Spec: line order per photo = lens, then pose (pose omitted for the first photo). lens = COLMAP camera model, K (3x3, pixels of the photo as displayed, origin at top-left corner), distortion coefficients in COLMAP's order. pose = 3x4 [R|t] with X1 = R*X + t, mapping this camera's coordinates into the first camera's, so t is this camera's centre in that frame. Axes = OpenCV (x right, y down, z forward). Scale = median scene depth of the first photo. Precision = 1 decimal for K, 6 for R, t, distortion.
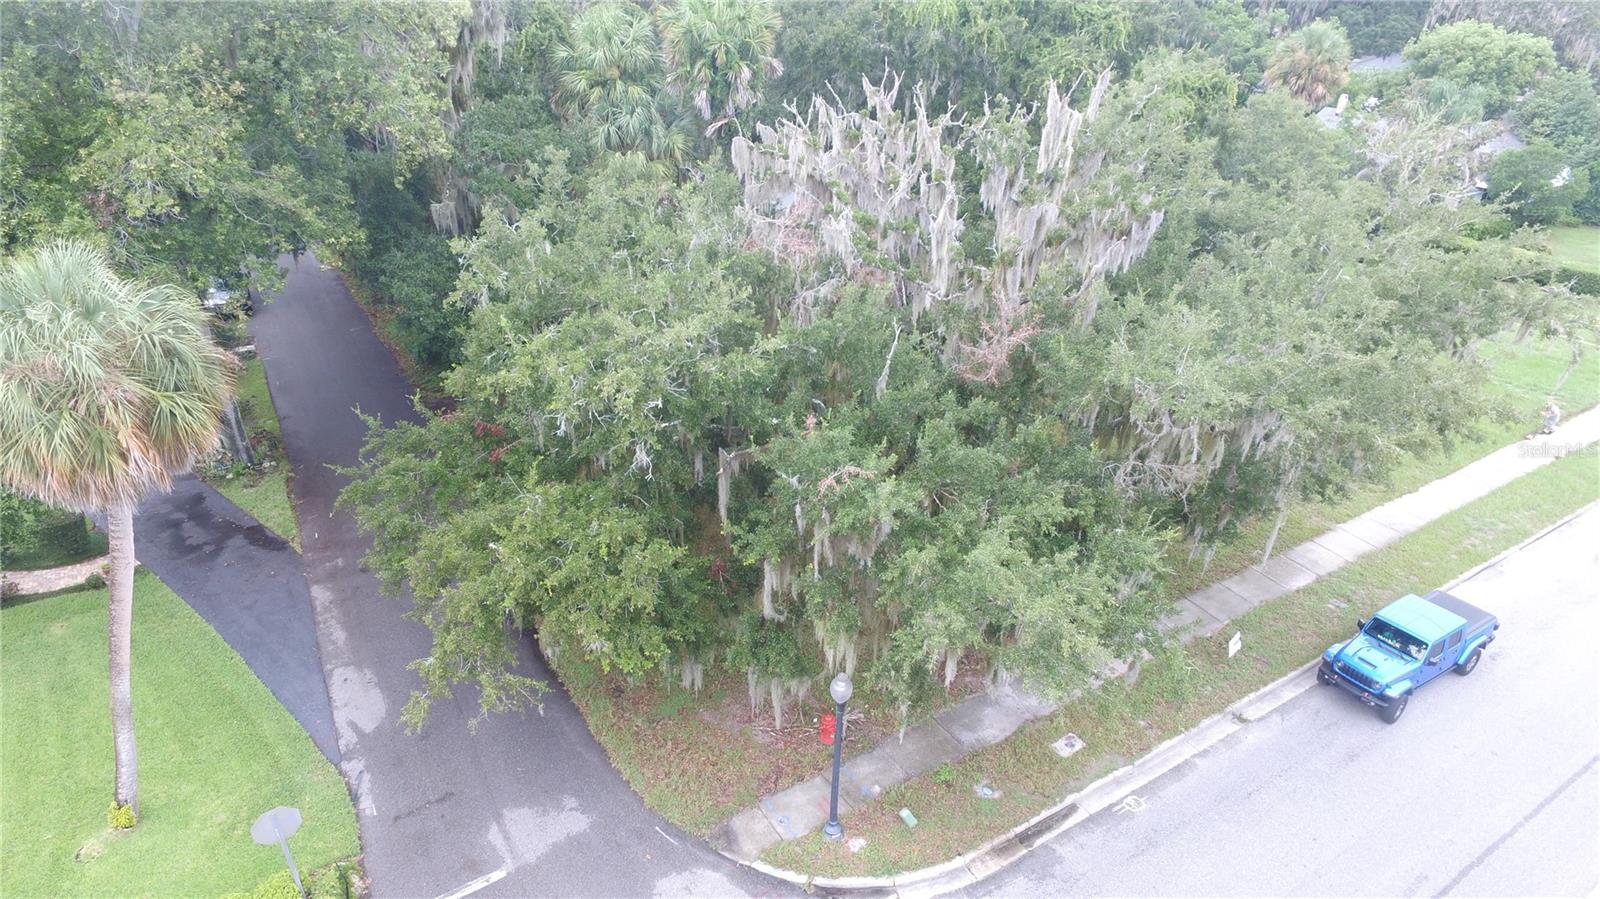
lens RADIAL K [[937.9, 0, 795.9], [0, 937.9, 454.6], [0, 0, 1]] dist [-0.015627, 0.016355]
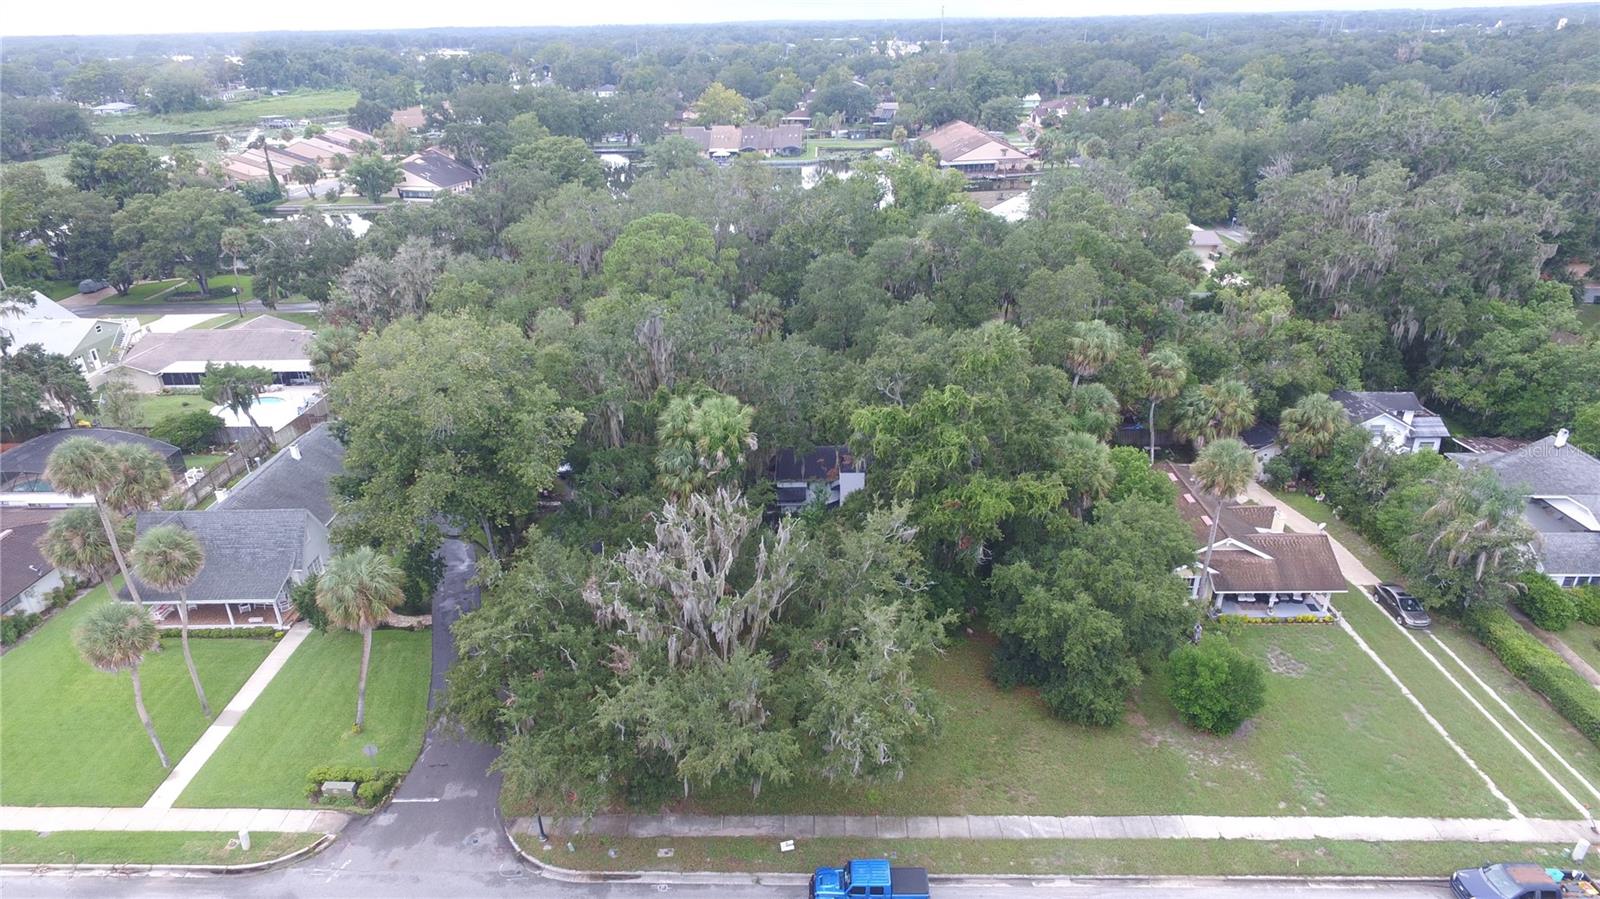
lens RADIAL K [[937.9, 0, 795.0], [0, 937.9, 455.2], [0, 0, 1]] dist [-0.015627, 0.016355]
pose [[0.841851, 0.198666, -0.501815, 1.351234], [-0.228778, 0.973477, 0.001594, -0.594038], [0.488822, 0.113462, 0.864974, -0.725342]]
